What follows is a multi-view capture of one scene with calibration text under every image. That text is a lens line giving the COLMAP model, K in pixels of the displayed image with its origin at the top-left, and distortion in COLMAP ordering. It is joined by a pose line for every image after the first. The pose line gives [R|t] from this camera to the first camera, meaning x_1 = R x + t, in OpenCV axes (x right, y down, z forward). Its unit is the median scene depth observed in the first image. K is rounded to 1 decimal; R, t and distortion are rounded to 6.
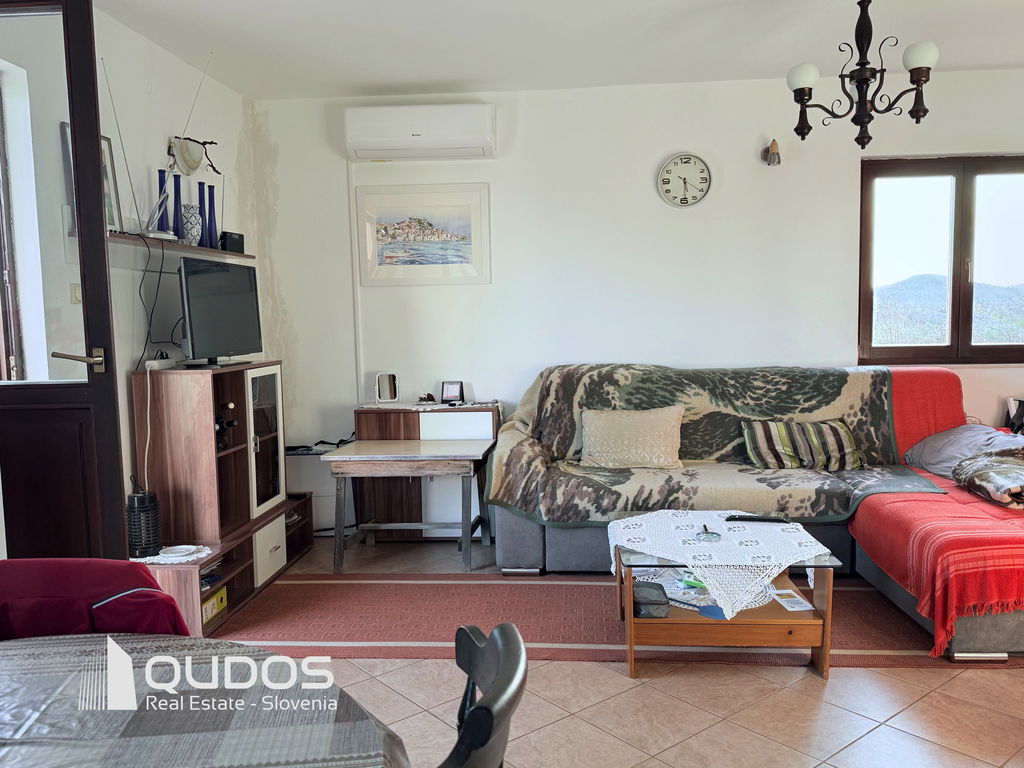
lens RADIAL K [[822.3, 0, 515.0], [0, 822.3, 387.6], [0, 0, 1]] dist [0.150971, -0.259249]
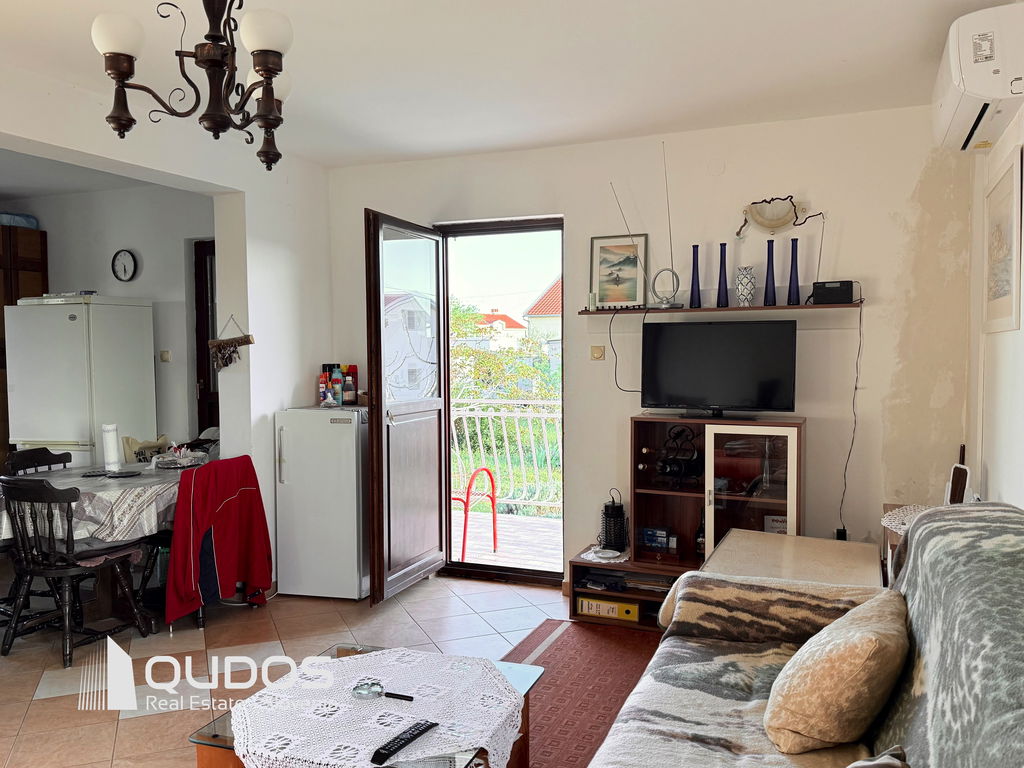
lens RADIAL K [[822.3, 0, 515.0], [0, 822.3, 387.6], [0, 0, 1]] dist [0.150971, -0.259249]
pose [[-0.301069, 0.058989, -0.951776, 0.639041], [-0.078377, 0.993177, 0.086348, -0.120317], [0.950376, 0.100594, -0.294391, 0.941734]]
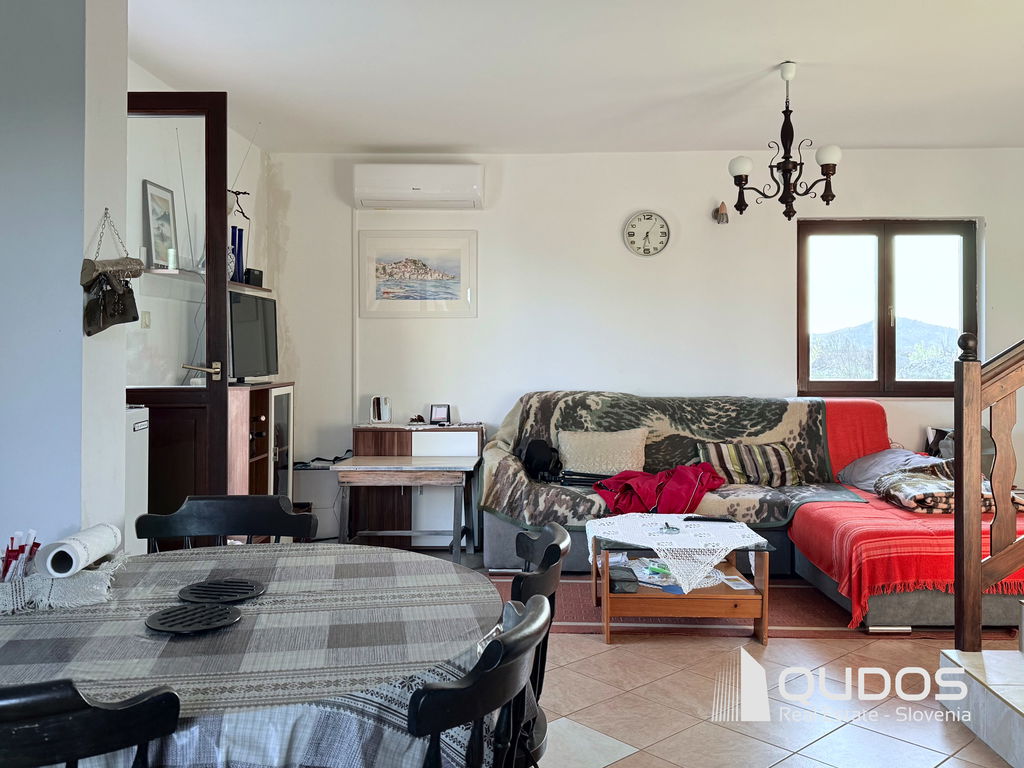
lens RADIAL K [[880.7, 0, 508.6], [0, 880.7, 348.8], [0, 0, 1]] dist [0.157121, -0.263202]
pose [[0.998432, 0.019858, 0.052339, -0.052989], [-0.015077, 0.995809, -0.090207, 0.025778], [-0.053911, 0.089277, 0.994547, -0.212187]]
